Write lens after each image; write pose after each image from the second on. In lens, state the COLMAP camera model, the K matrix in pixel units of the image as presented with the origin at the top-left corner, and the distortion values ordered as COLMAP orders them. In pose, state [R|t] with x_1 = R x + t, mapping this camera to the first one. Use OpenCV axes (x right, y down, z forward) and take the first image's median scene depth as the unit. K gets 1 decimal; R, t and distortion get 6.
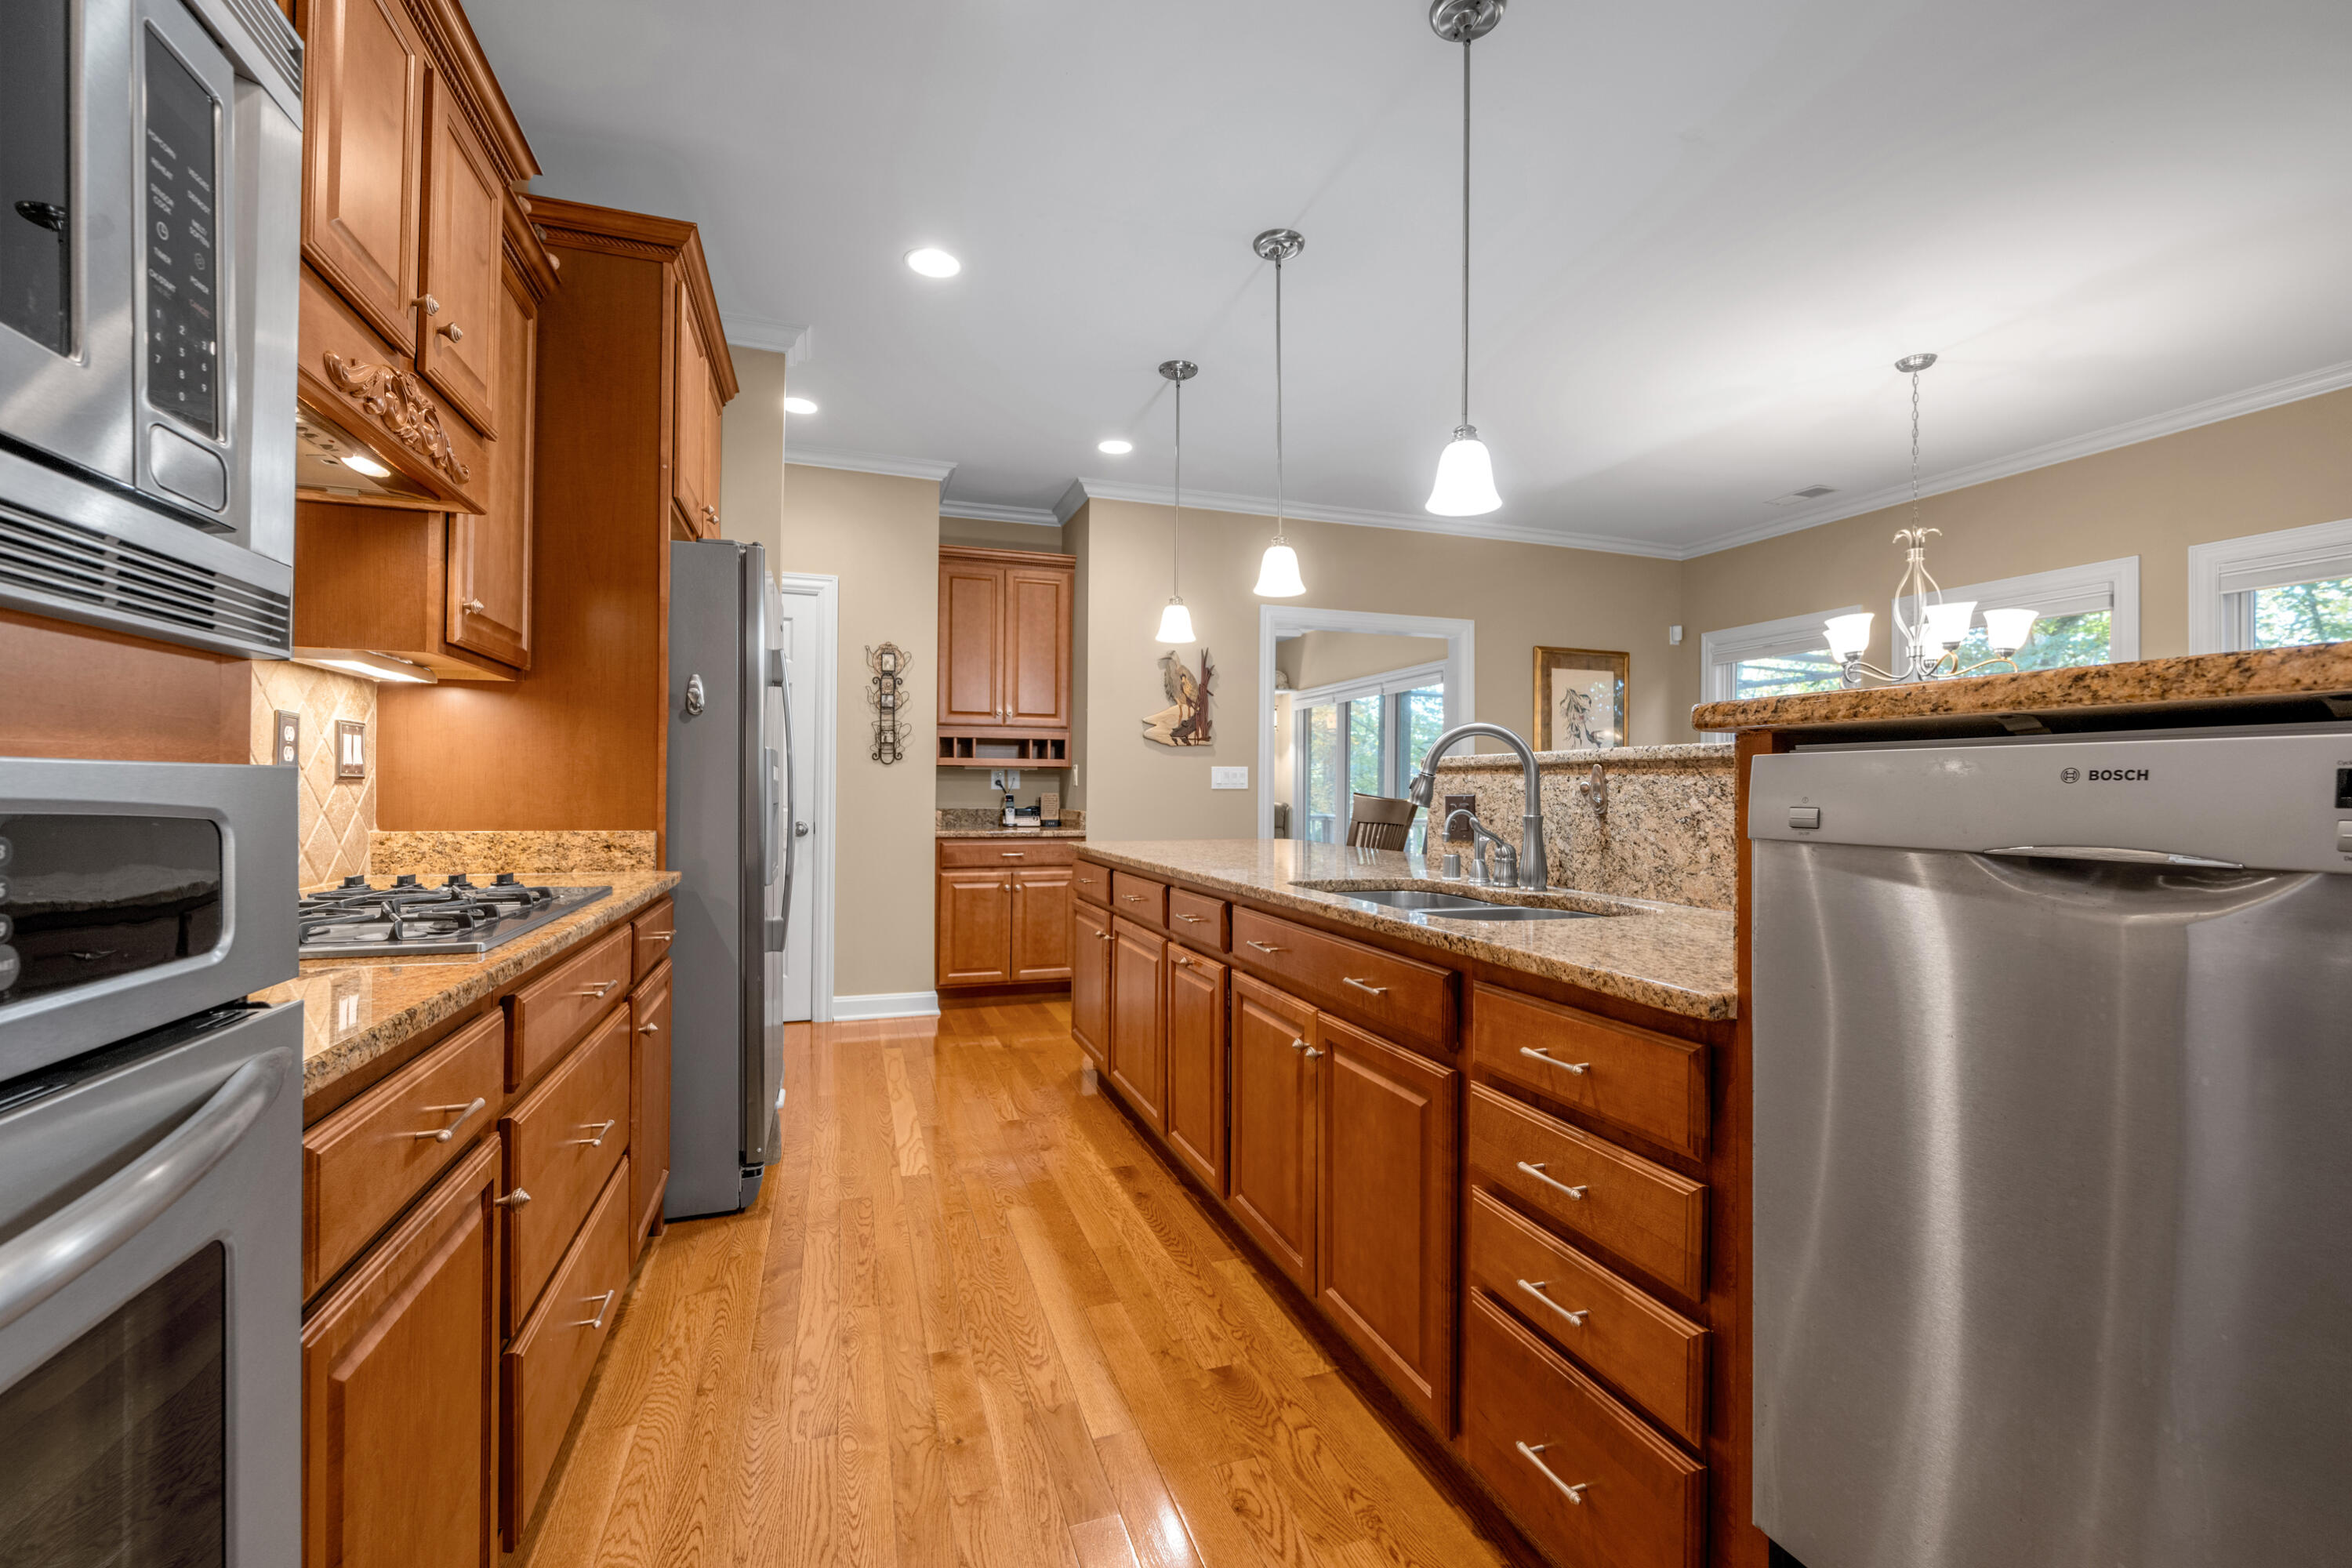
lens RADIAL K [[1074.3, 0, 1167.4], [0, 1074.3, 783.7], [0, 0, 1]] dist [-0.009876, 0.000195]
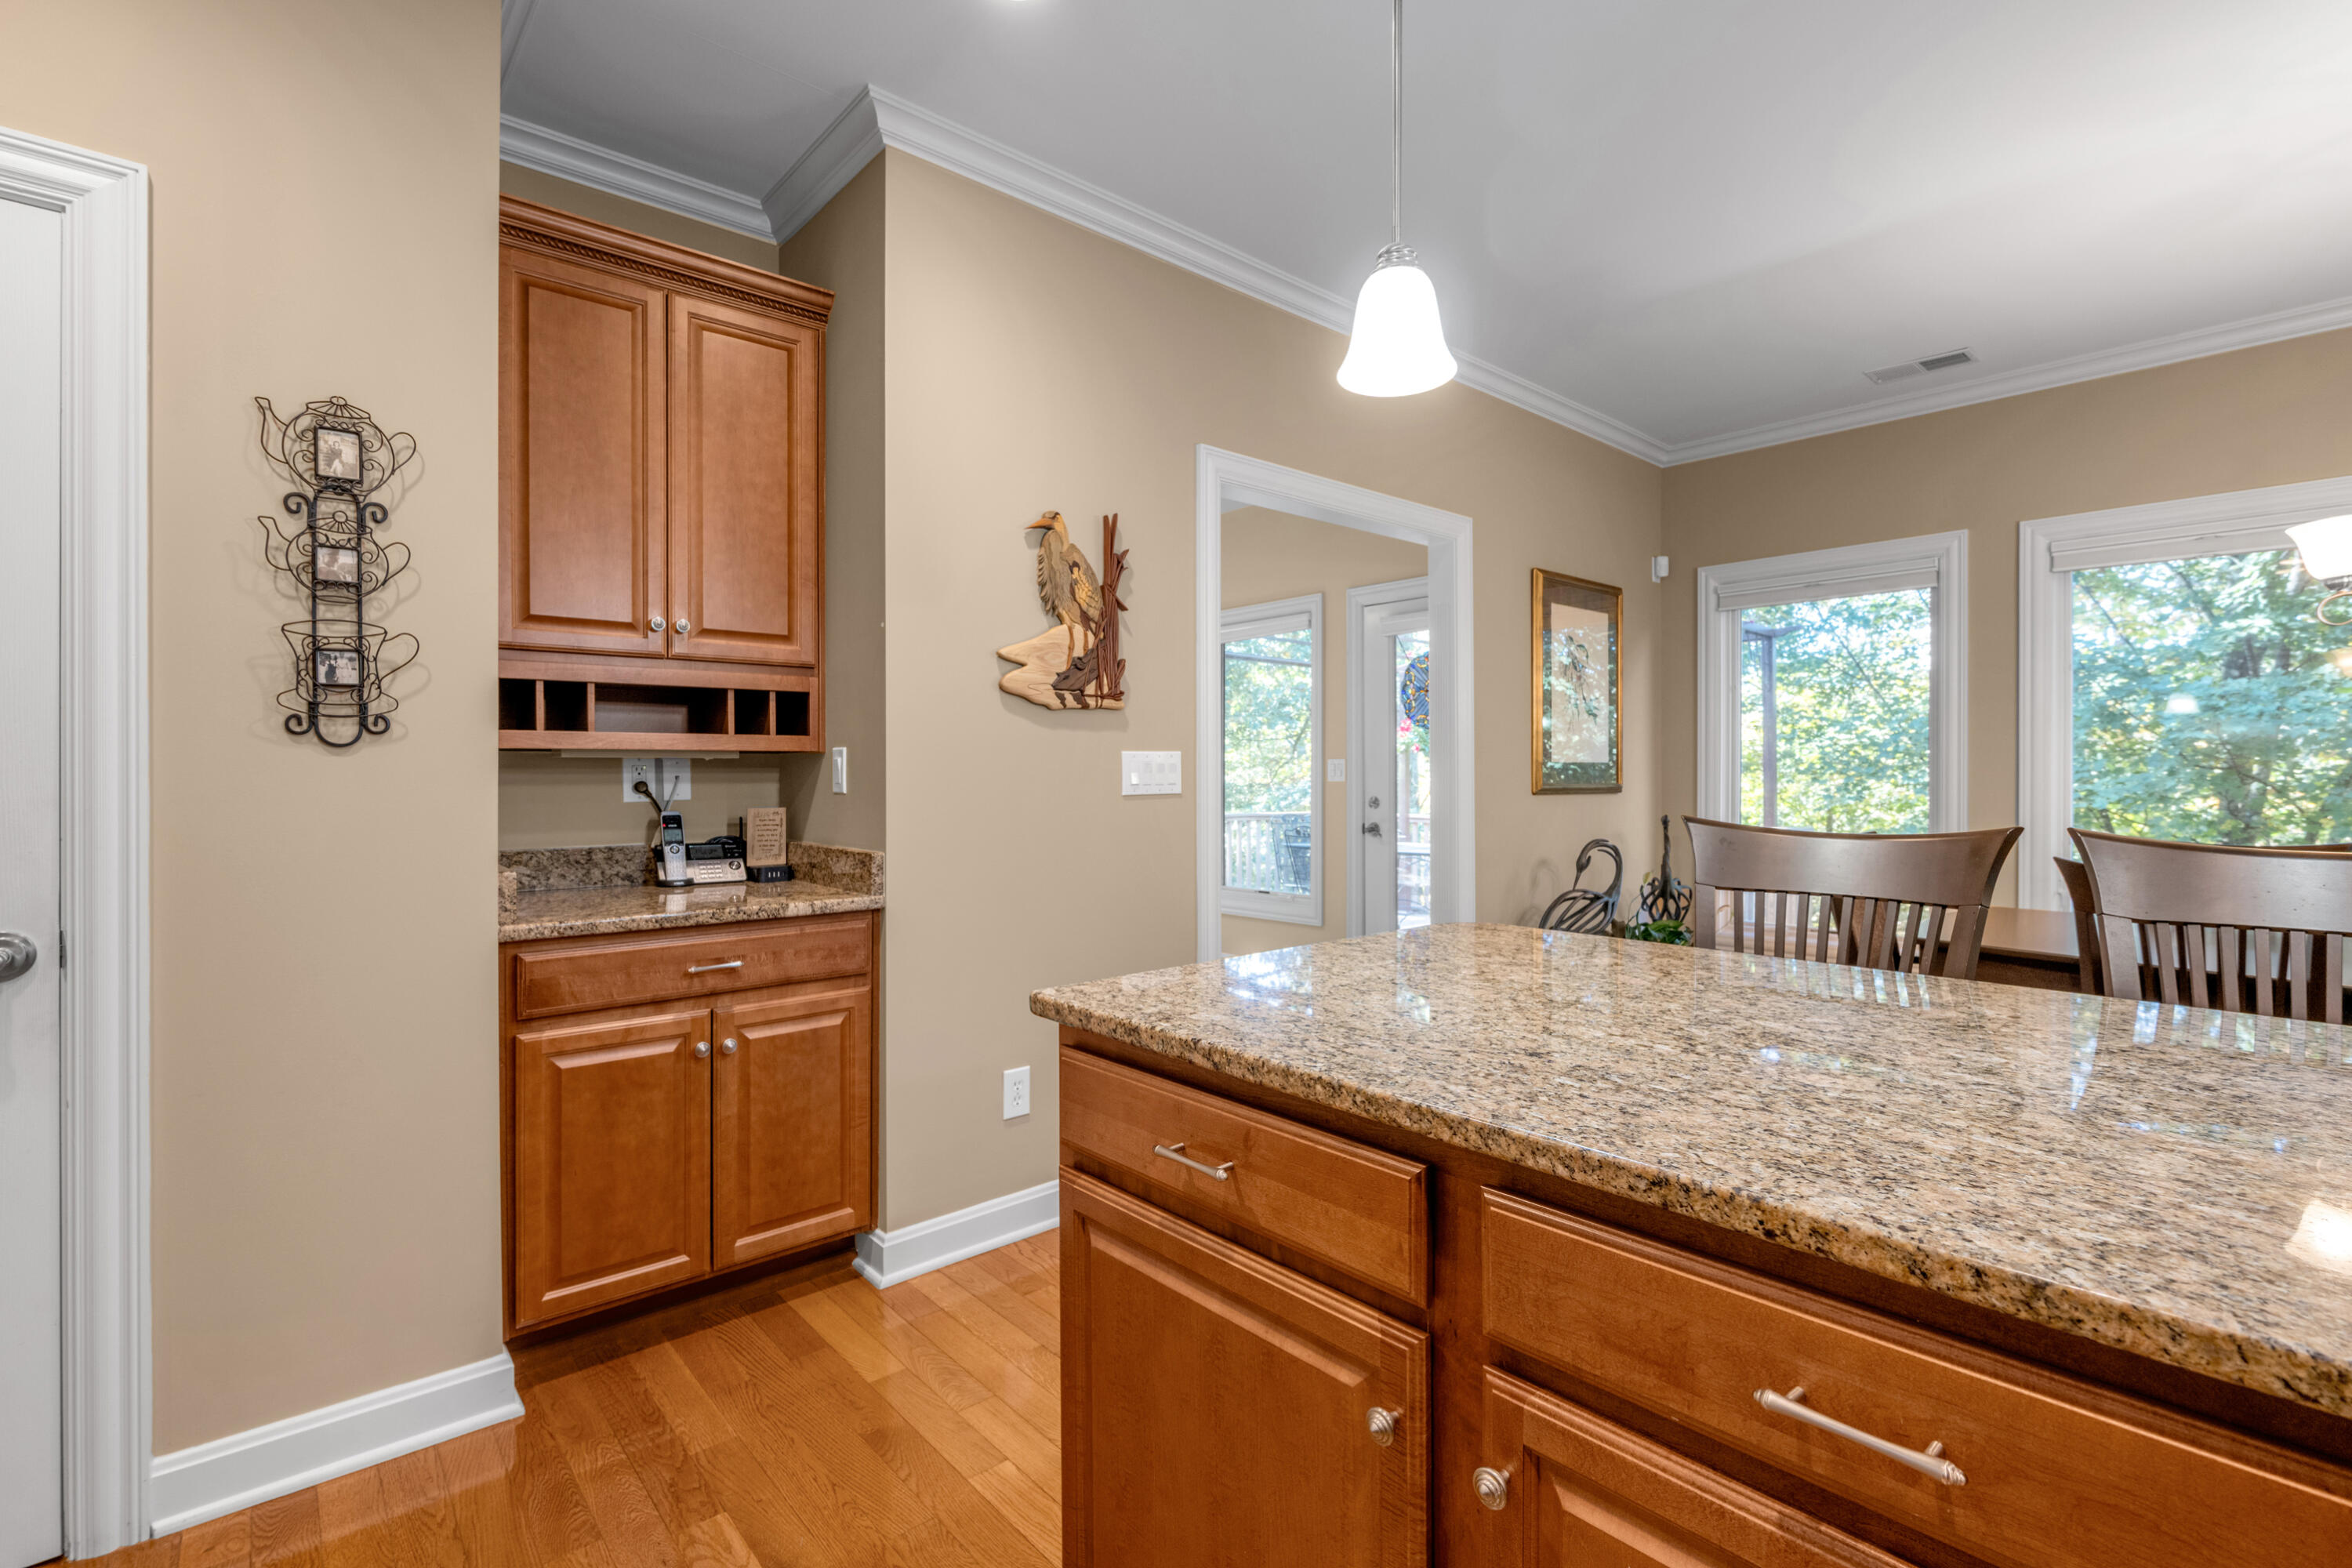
lens RADIAL K [[1074.3, 0, 1174.0], [0, 1074.3, 774.4], [0, 0, 1]] dist [-0.009876, 0.000195]
pose [[0.917192, -0.009933, 0.398321, -0.139160], [0.005716, 0.999914, 0.011771, -0.010875], [-0.398404, -0.008520, 0.917171, 0.530860]]
